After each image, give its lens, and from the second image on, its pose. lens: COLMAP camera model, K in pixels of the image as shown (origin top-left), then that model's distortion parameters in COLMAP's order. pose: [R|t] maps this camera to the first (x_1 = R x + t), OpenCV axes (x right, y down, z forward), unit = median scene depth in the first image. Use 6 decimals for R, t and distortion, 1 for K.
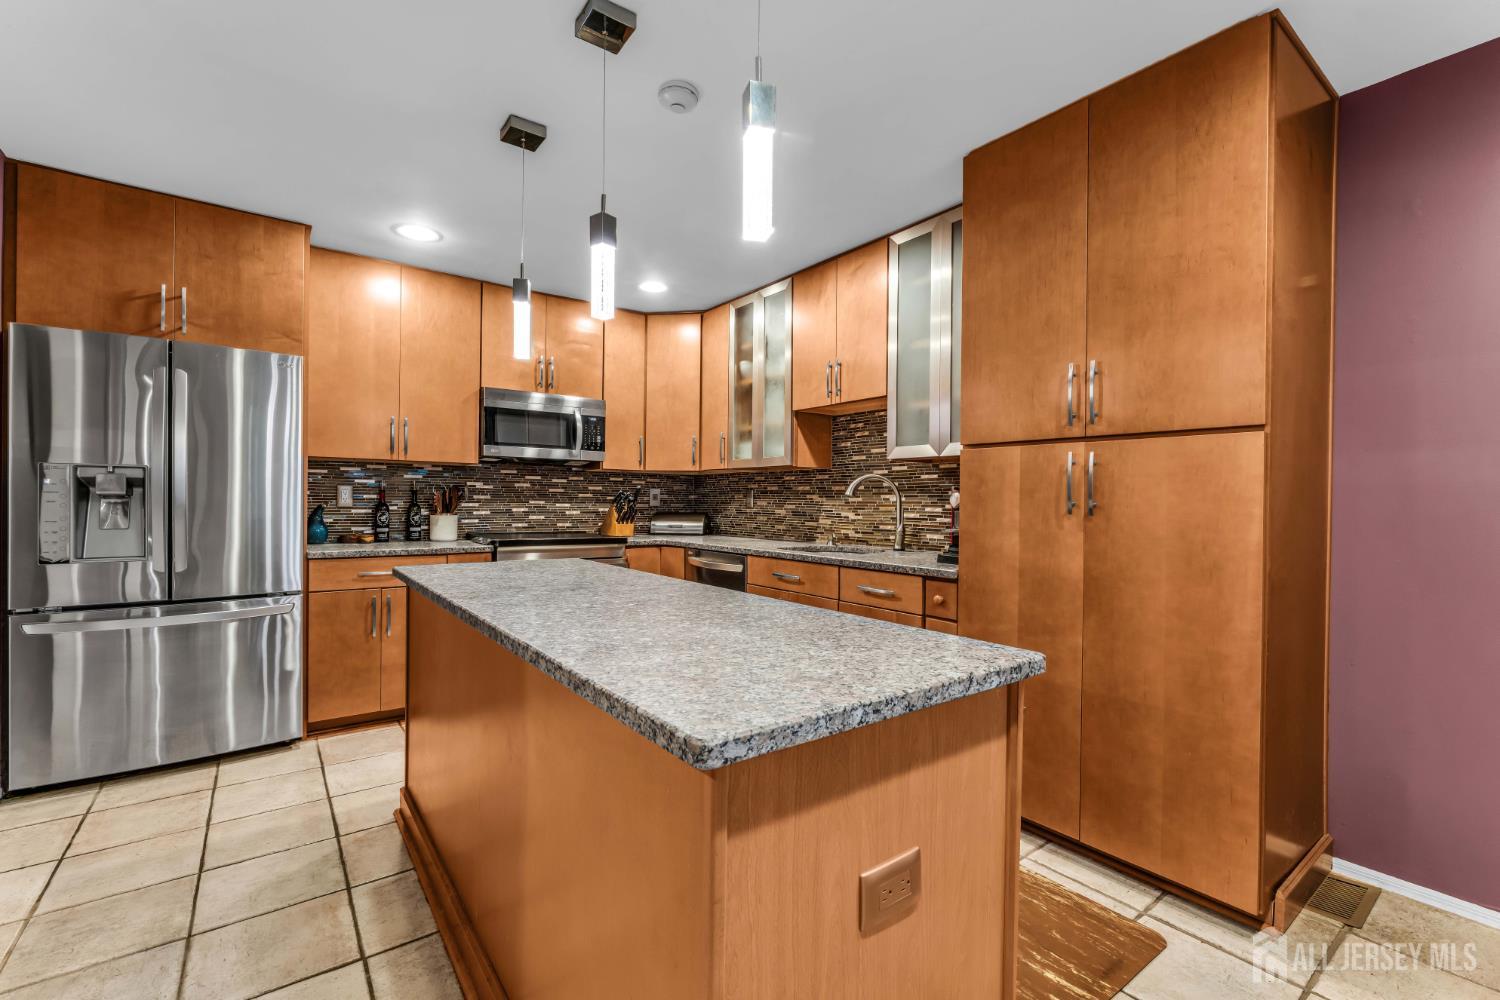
lens RADIAL K [[659.4, 0, 755.8], [0, 659.4, 500.1], [0, 0, 1]] dist [-0.002573, -0.000445]
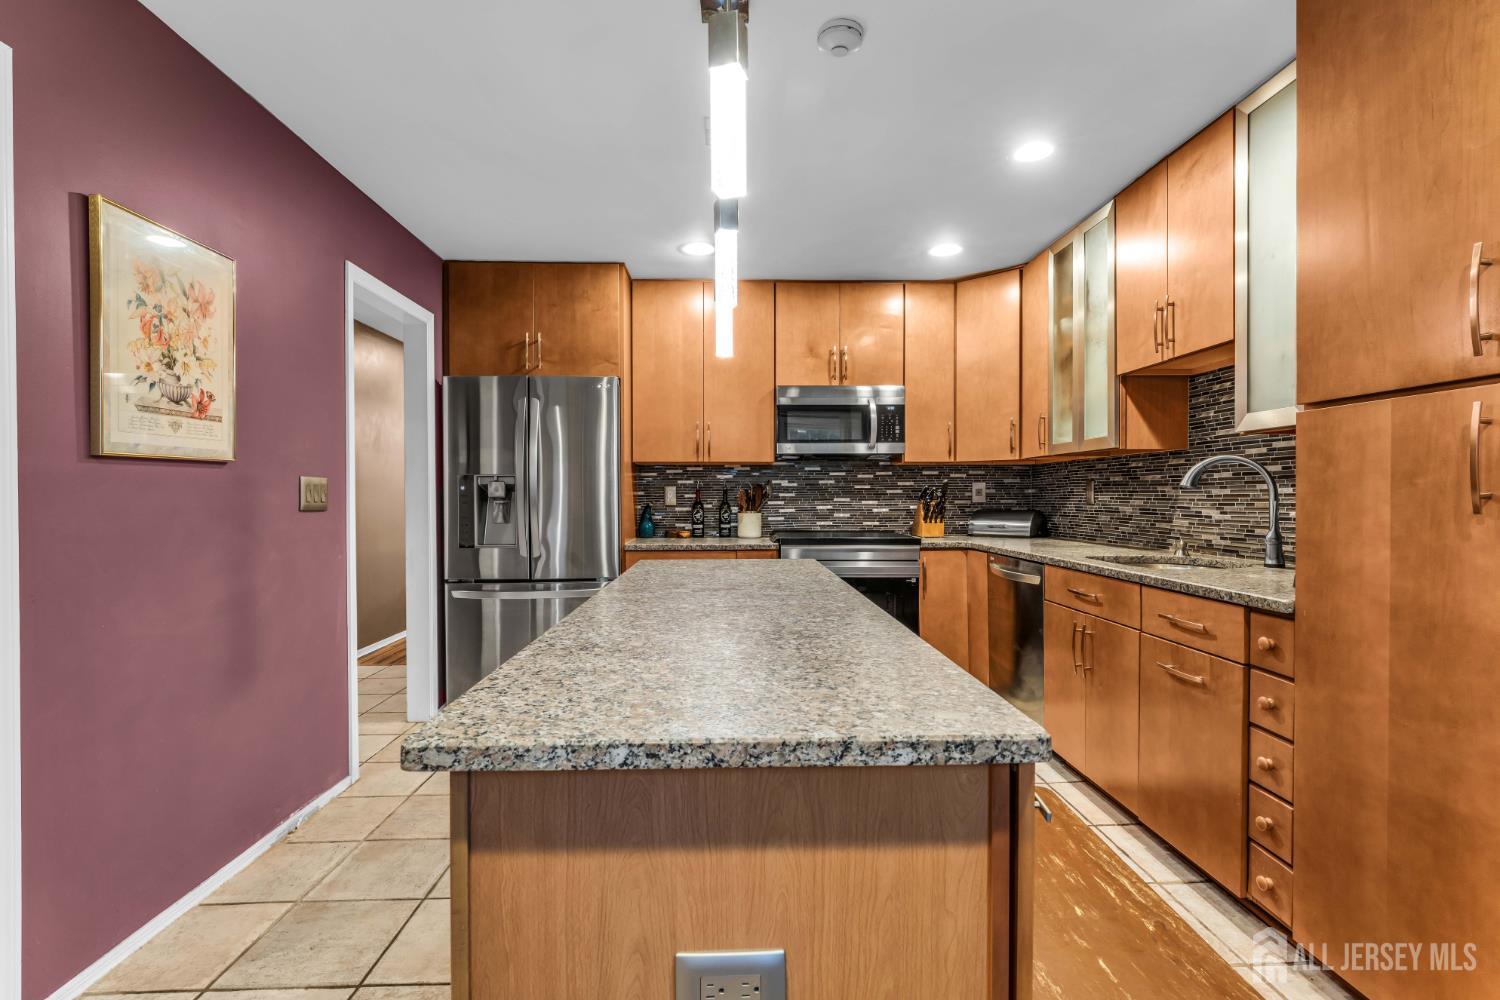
lens RADIAL K [[718.2, 0, 747.1], [0, 718.2, 499.7], [0, 0, 1]] dist [-0.003026, -0.000035]
pose [[0.808806, -0.009166, -0.588004, 0.238411], [0.012120, 0.999926, 0.001084, 0.000931], [0.587950, -0.008004, 0.808857, 0.103976]]
